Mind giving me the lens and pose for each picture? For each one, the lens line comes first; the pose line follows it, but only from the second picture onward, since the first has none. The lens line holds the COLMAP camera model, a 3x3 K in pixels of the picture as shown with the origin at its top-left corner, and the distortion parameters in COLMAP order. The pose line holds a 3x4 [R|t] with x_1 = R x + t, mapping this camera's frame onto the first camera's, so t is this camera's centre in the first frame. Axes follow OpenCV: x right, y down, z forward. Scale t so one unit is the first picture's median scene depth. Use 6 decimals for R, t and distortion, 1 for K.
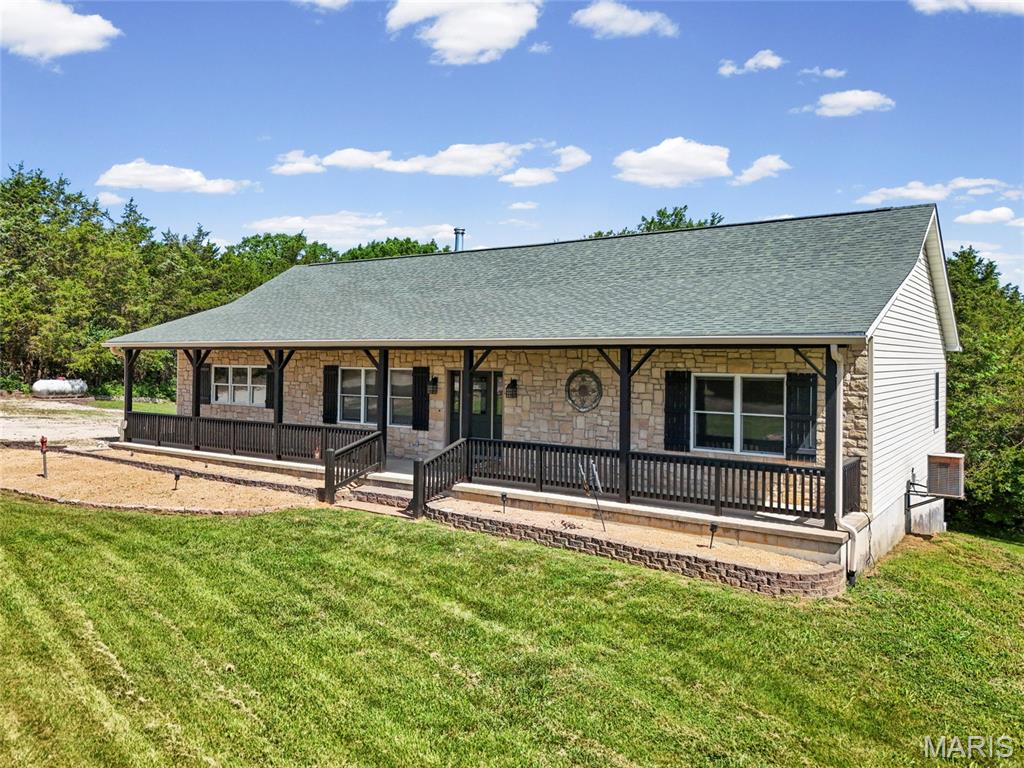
lens RADIAL K [[757.2, 0, 510.8], [0, 757.2, 363.8], [0, 0, 1]] dist [0.073372, -0.056627]
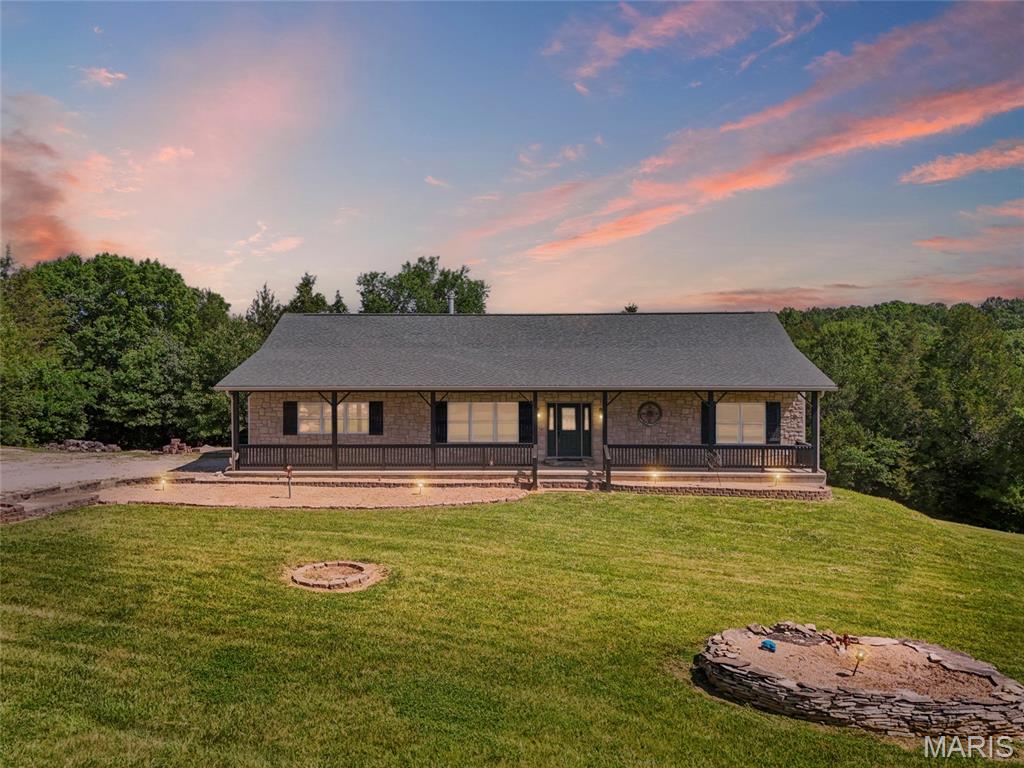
lens RADIAL K [[765.6, 0, 509.8], [0, 765.6, 371.7], [0, 0, 1]] dist [0.082272, -0.046455]
pose [[0.843690, -0.010275, 0.536732, -1.085018], [0.010949, 0.999938, 0.001932, -0.065729], [-0.536719, 0.004247, 0.843750, -0.304303]]
